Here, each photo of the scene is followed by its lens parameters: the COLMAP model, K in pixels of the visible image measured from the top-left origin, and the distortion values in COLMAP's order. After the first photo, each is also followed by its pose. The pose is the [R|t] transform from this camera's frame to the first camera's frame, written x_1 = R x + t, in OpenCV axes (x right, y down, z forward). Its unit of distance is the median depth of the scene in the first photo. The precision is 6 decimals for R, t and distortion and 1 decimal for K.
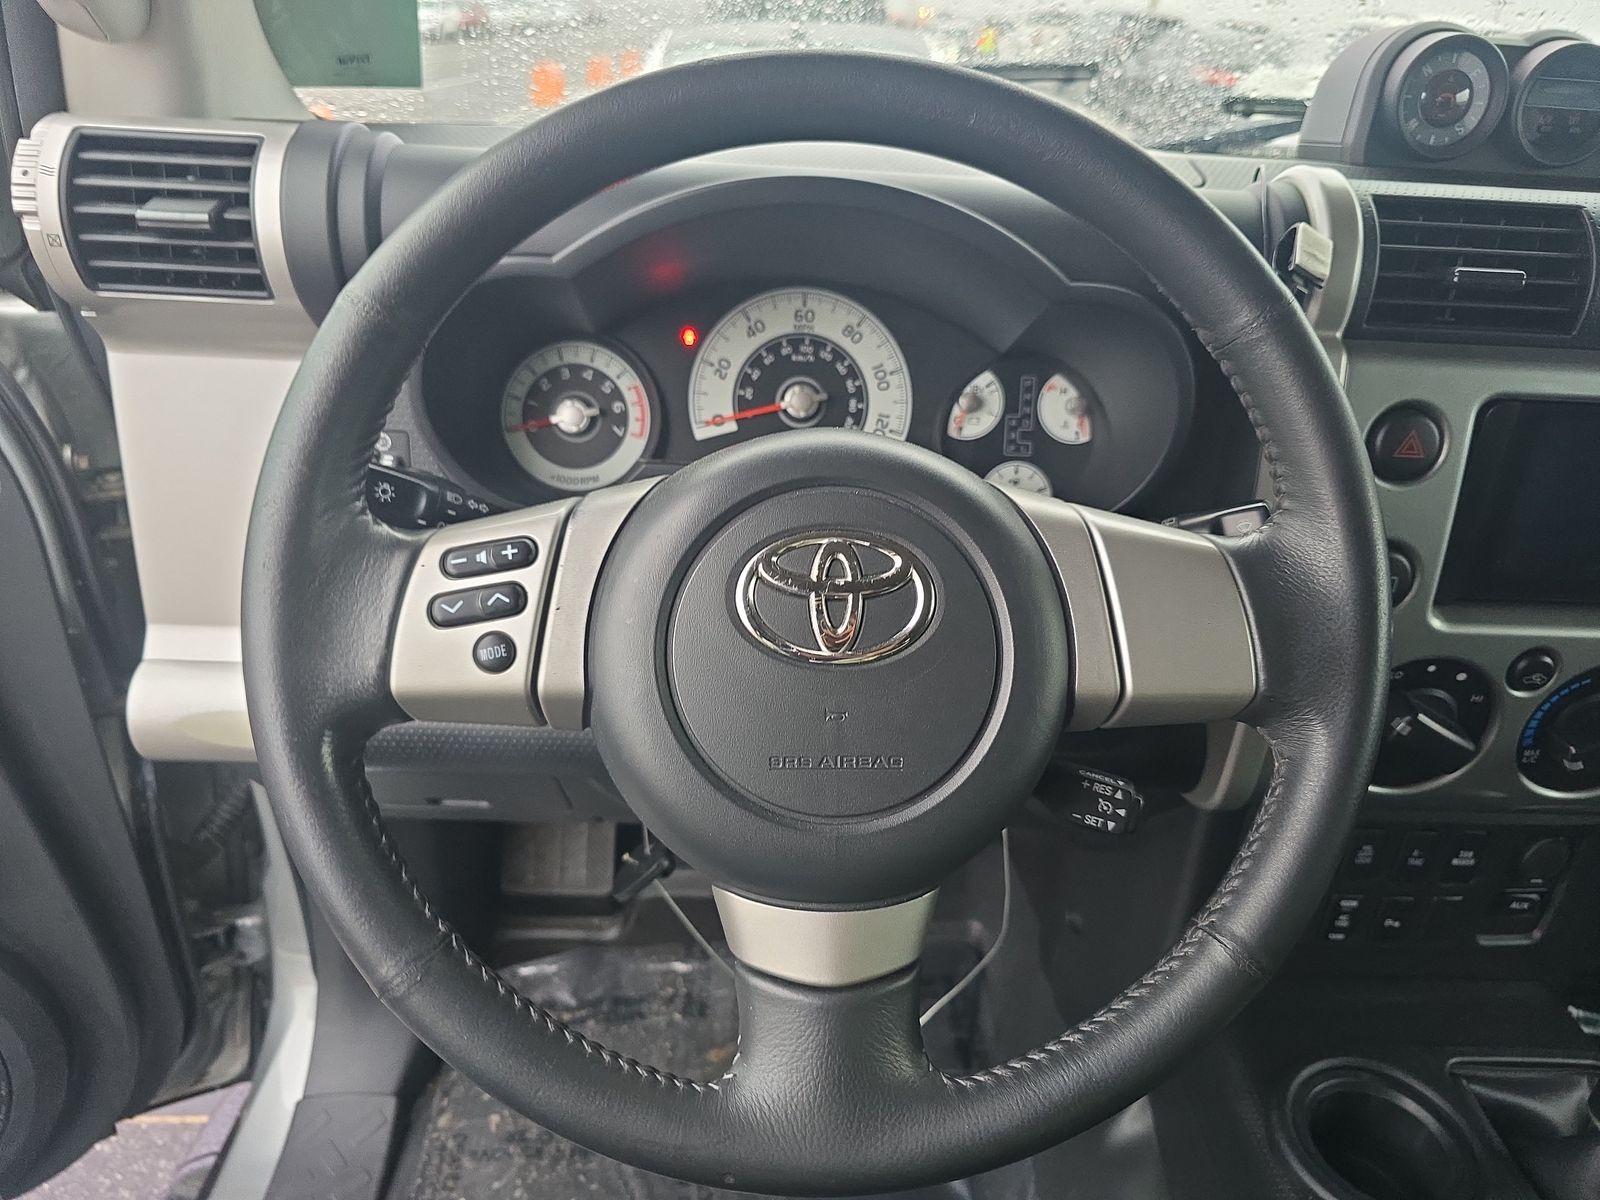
lens RADIAL K [[1050.1, 0, 784.4], [0, 1050.1, 601.3], [0, 0, 1]] dist [-0.002794, -0.018387]
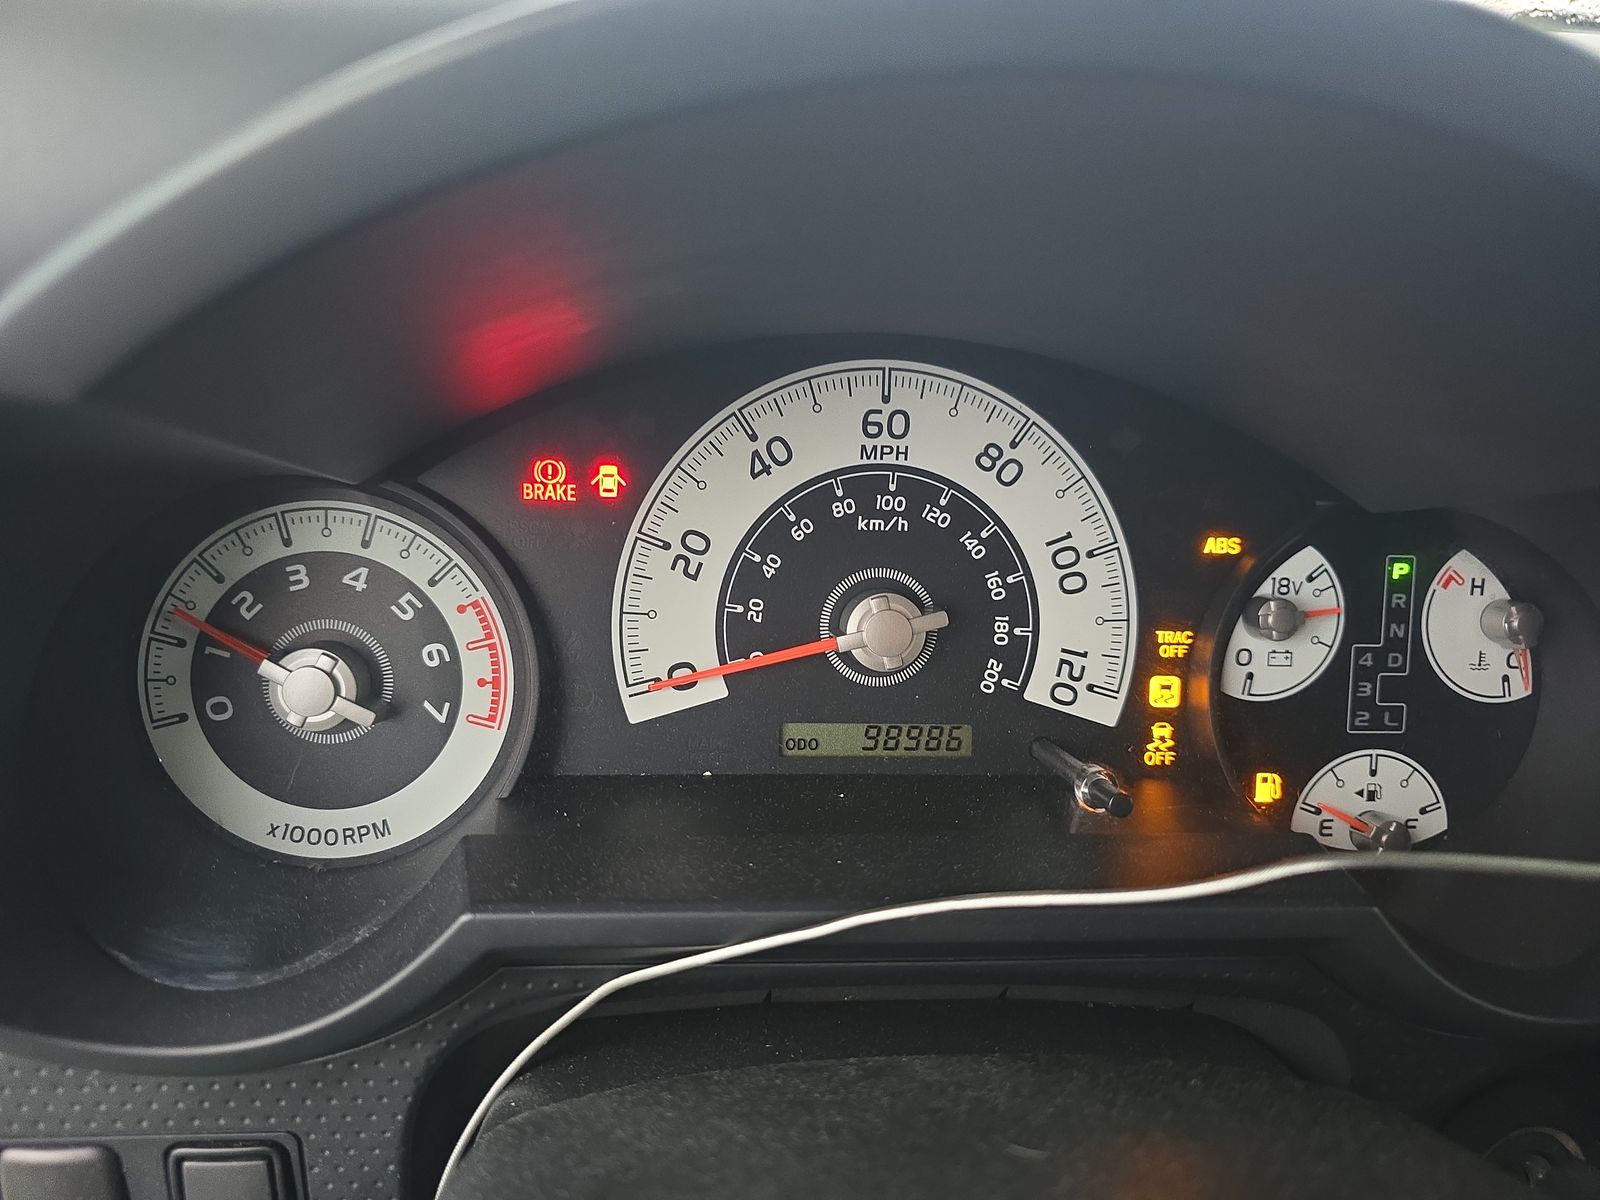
lens RADIAL K [[1050.1, 0, 802.7], [0, 1050.1, 604.1], [0, 0, 1]] dist [-0.002794, -0.018387]
pose [[0.999777, -0.014665, 0.015179, -0.021472], [0.015246, 0.999125, -0.038936, -0.184644], [-0.014595, 0.039159, 0.999126, 0.584909]]
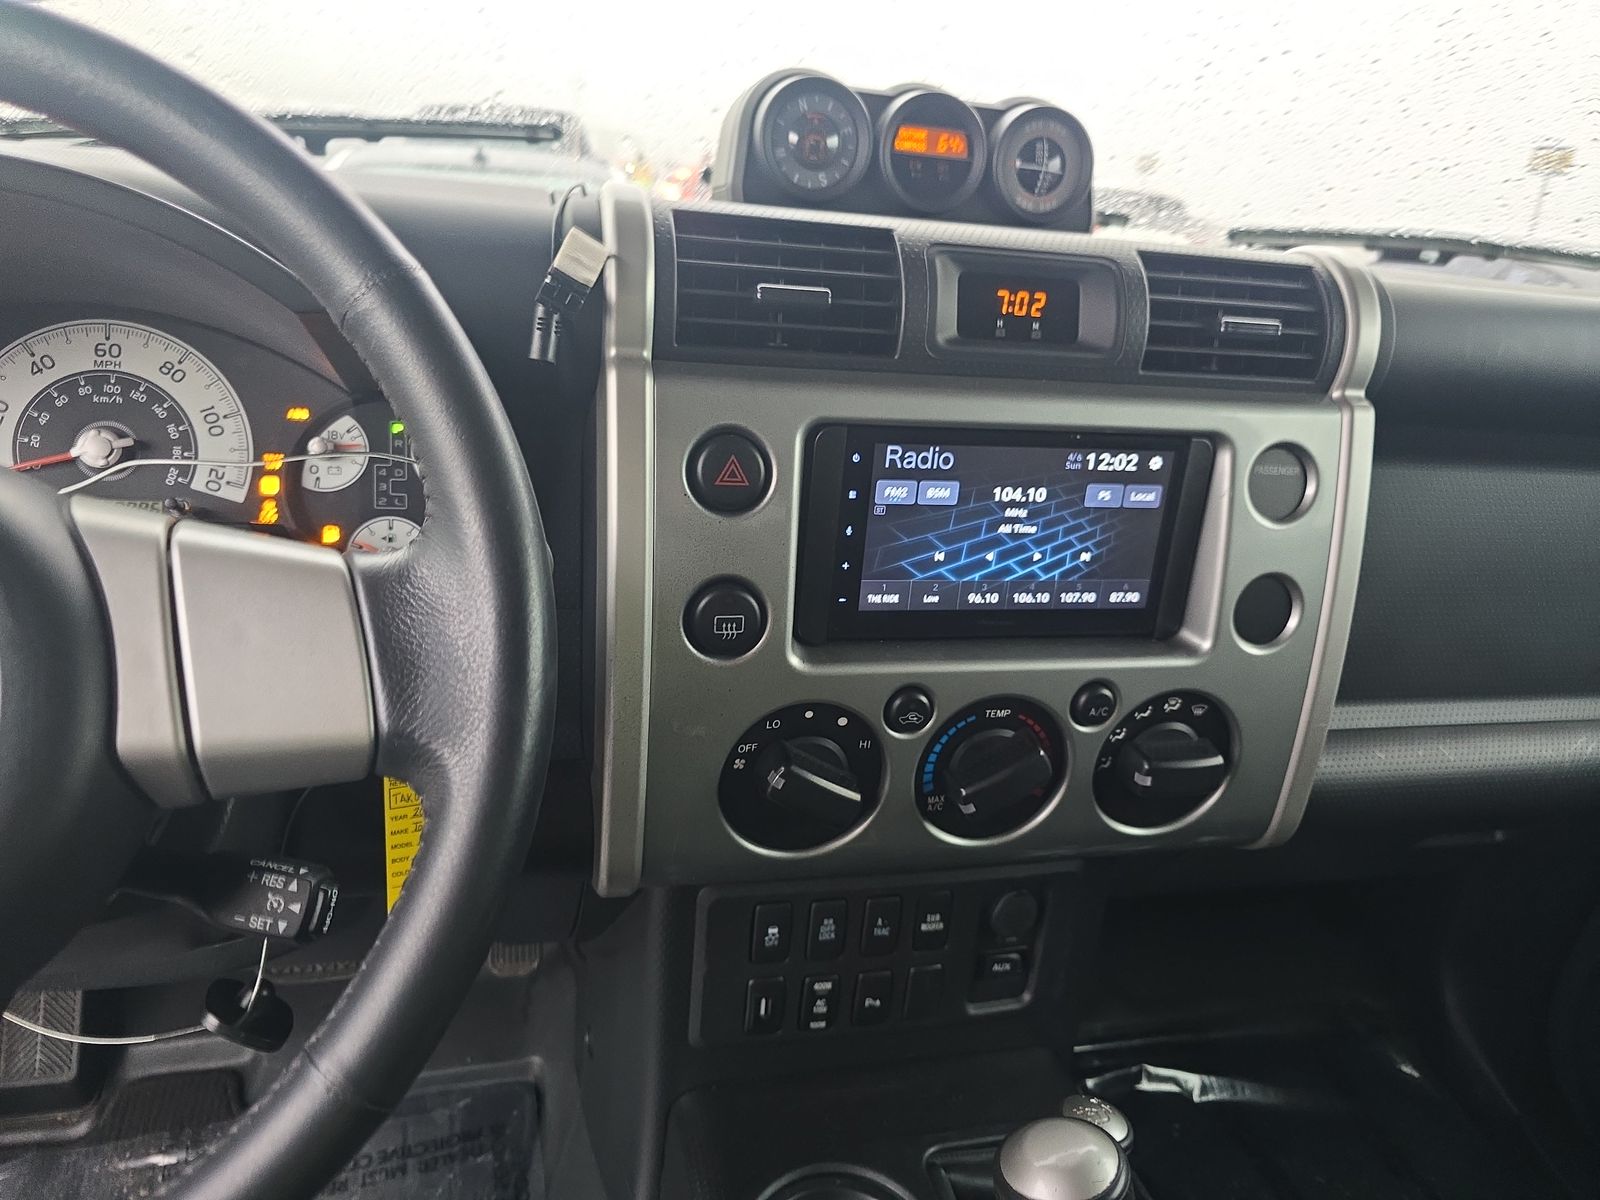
lens RADIAL K [[1050.1, 0, 800.7], [0, 1050.1, 599.6], [0, 0, 1]] dist [-0.002794, -0.018387]
pose [[0.972297, -0.040230, 0.230259, 0.361104], [0.066310, 0.992081, -0.106667, 0.054953], [-0.224144, 0.118981, 0.967266, 0.081734]]
